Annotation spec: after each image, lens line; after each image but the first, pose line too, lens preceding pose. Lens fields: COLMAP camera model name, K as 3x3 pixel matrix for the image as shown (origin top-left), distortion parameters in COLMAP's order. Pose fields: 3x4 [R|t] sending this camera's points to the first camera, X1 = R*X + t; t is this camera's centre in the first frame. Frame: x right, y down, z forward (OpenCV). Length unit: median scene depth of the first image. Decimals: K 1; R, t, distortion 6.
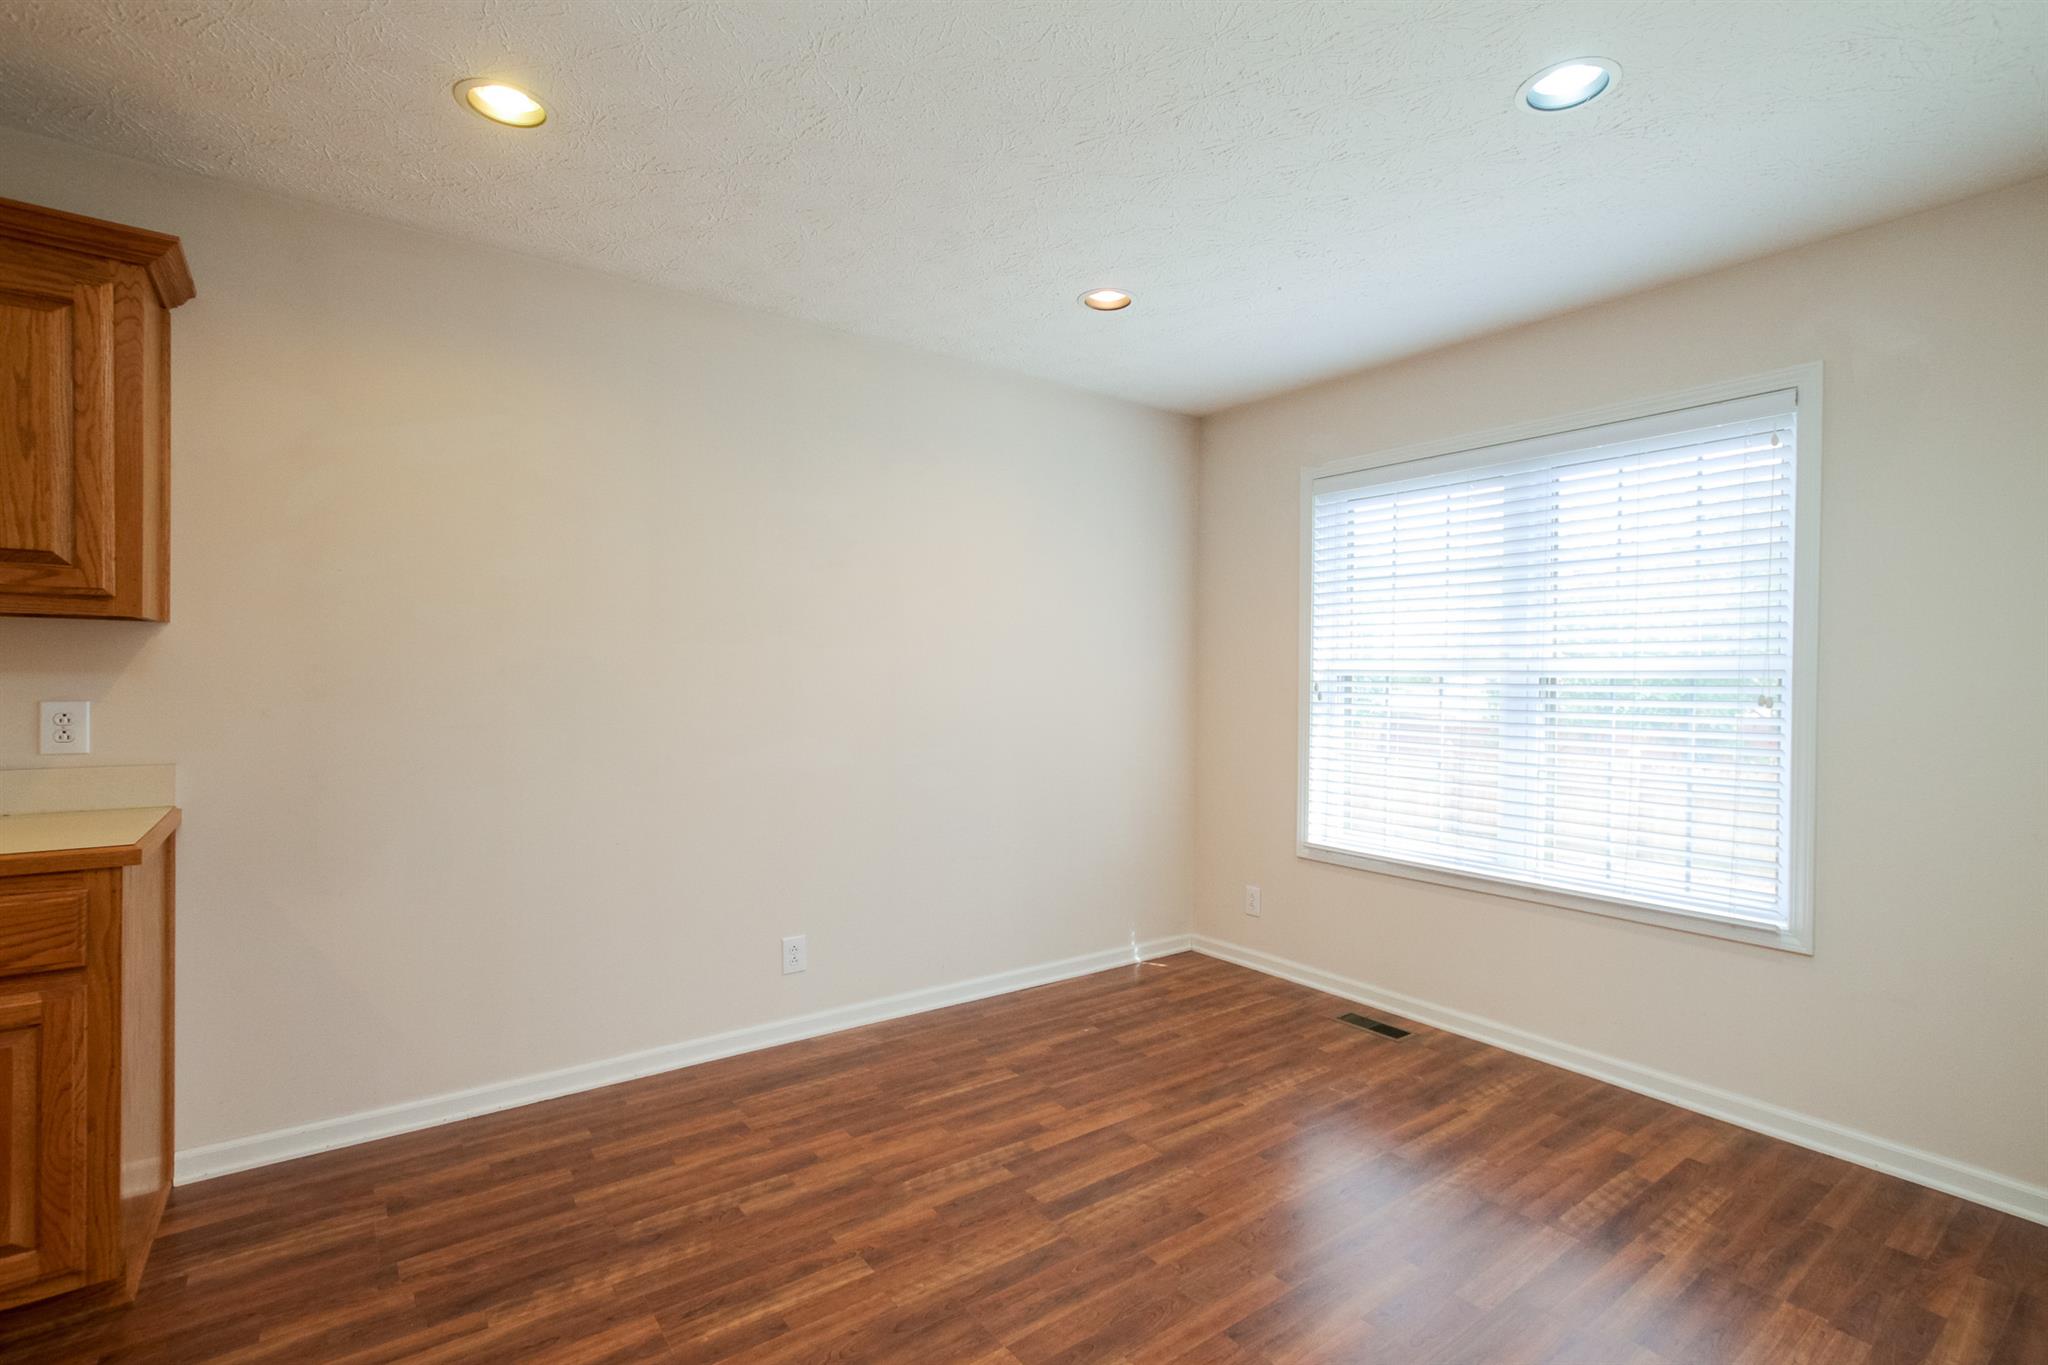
lens RADIAL K [[942.3, 0, 1107.5], [0, 942.3, 689.2], [0, 0, 1]] dist [-0.000409, 0.003331]
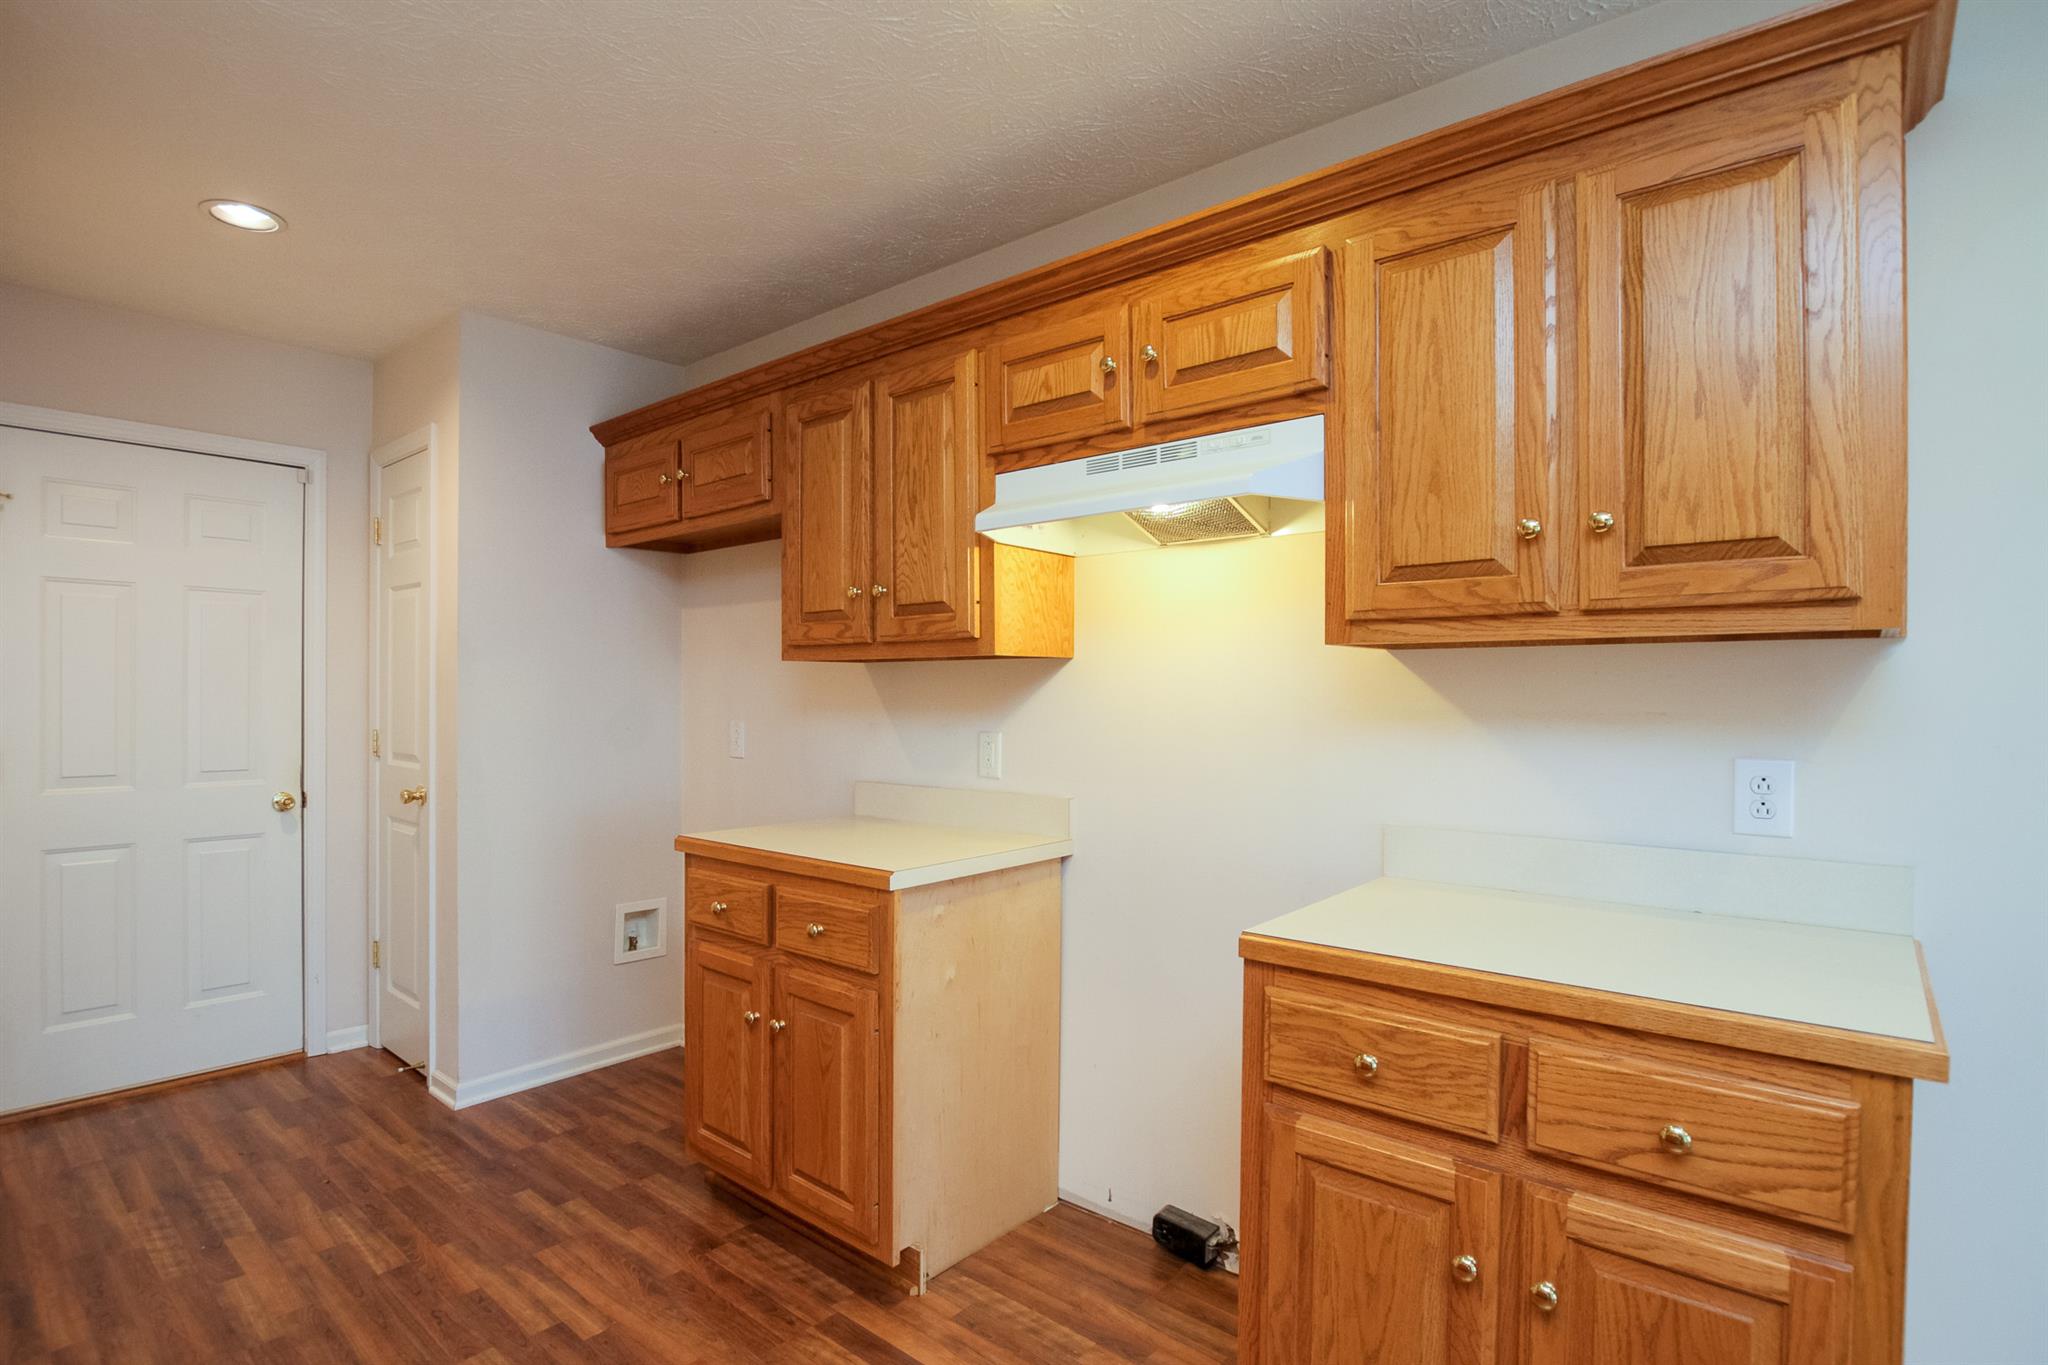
lens RADIAL K [[1012.3, 0, 955.7], [0, 1012.3, 706.4], [0, 0, 1]] dist [-0.024597, 0.000546]
pose [[0.143271, -0.004976, -0.989671, -0.522444], [-0.008489, 0.999944, -0.006257, -0.019386], [0.989647, 0.009297, 0.143221, 0.344032]]
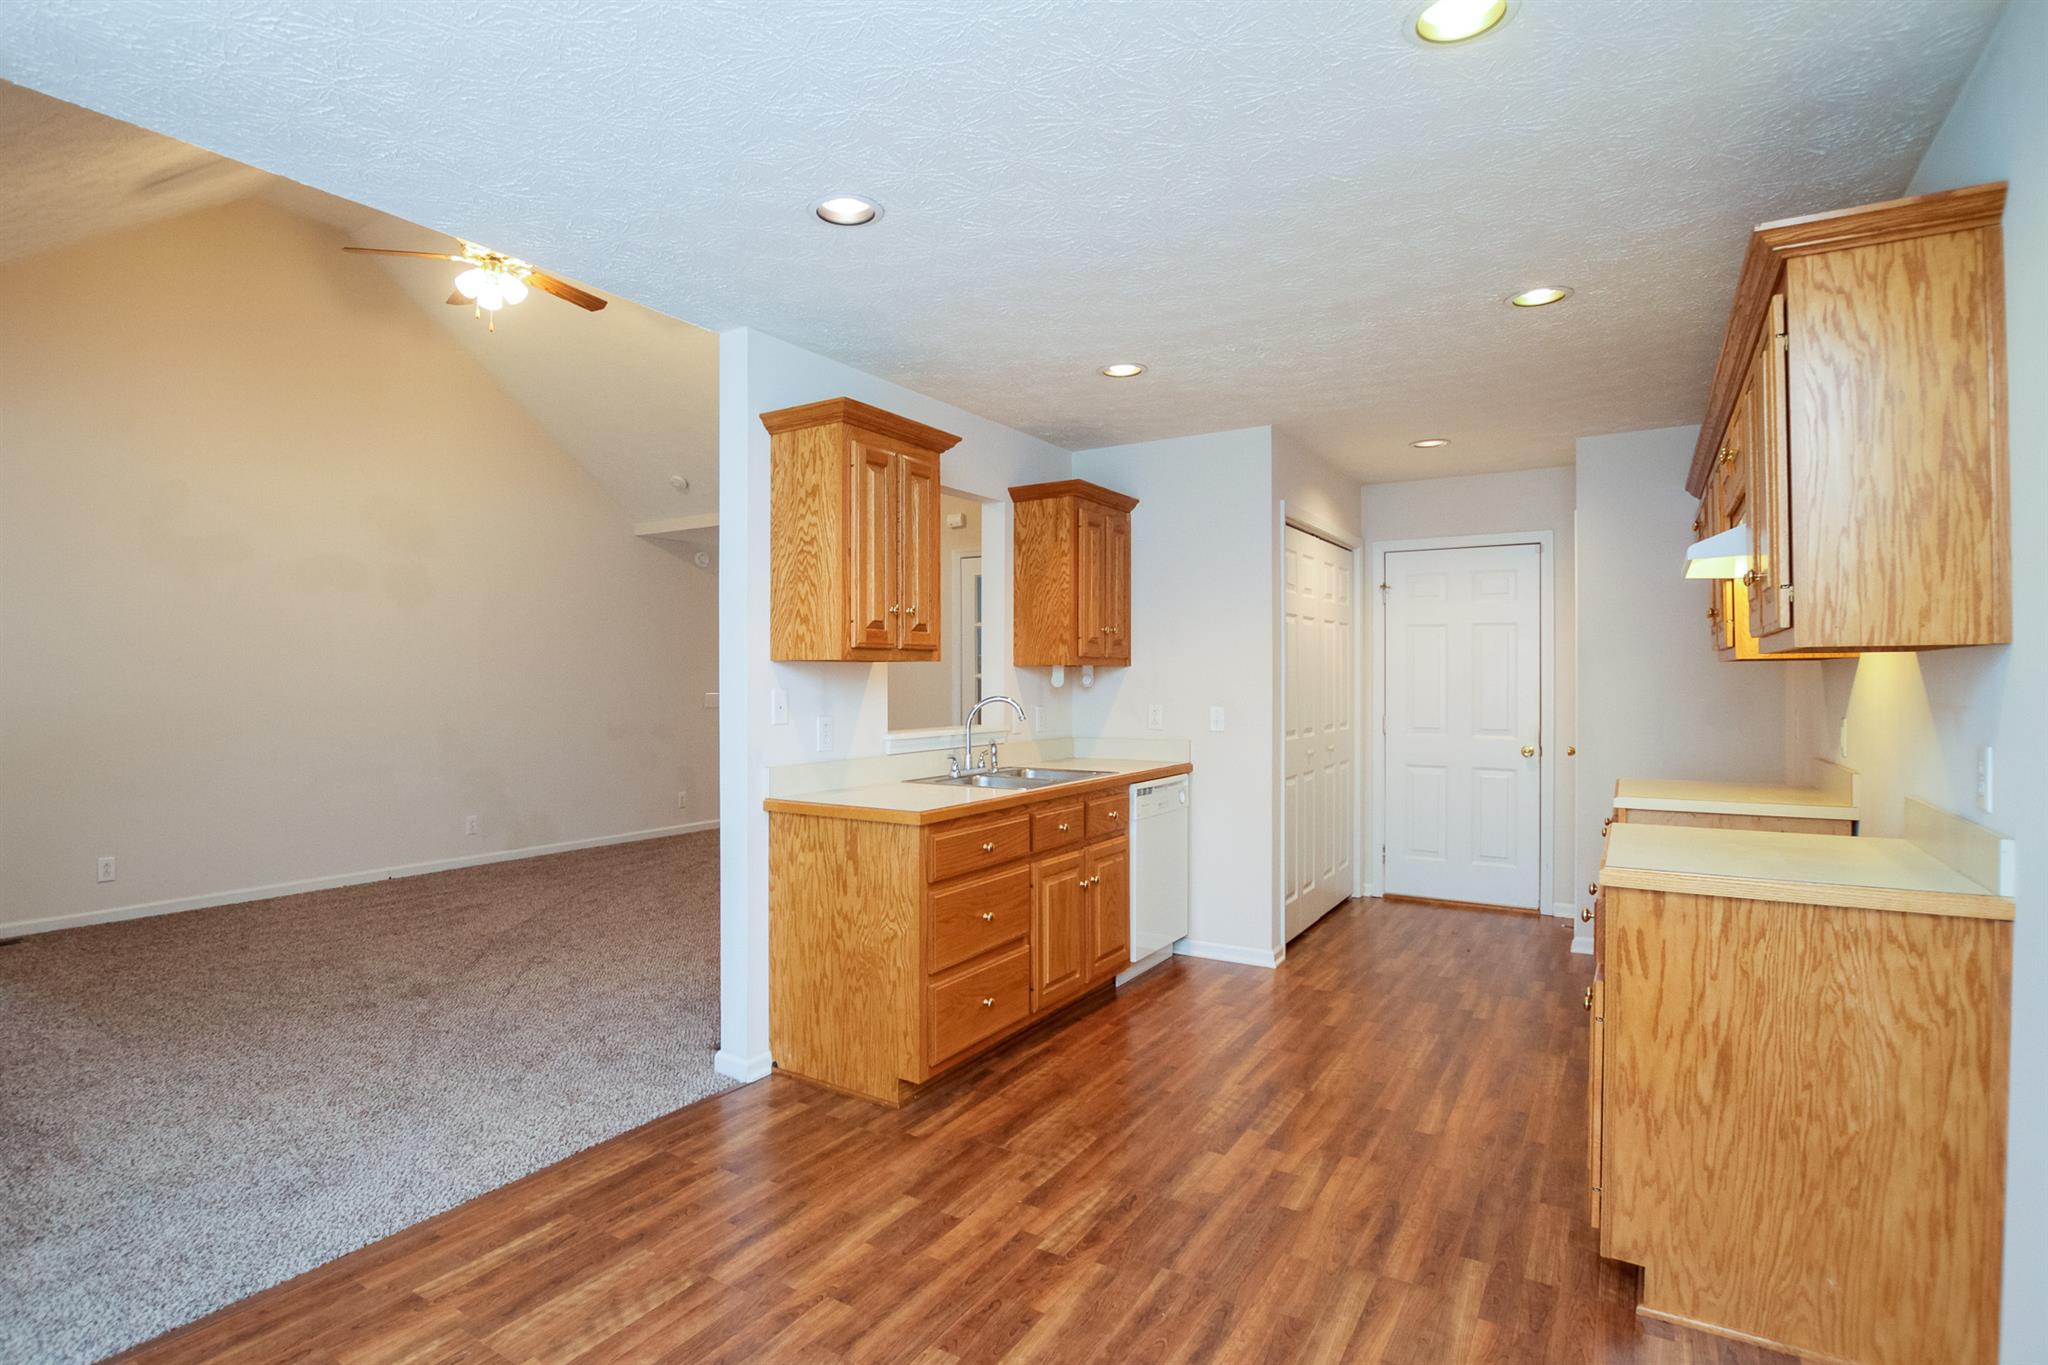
lens RADIAL K [[1058.1, 0, 934.9], [0, 1058.1, 679.7], [0, 0, 1]] dist [-0.031231, 0.002929]
pose [[-0.958217, -0.016837, -0.285547, 0.050456], [-0.018418, 0.999826, 0.002853, -0.034099], [0.285449, 0.007993, -0.958360, 1.826687]]
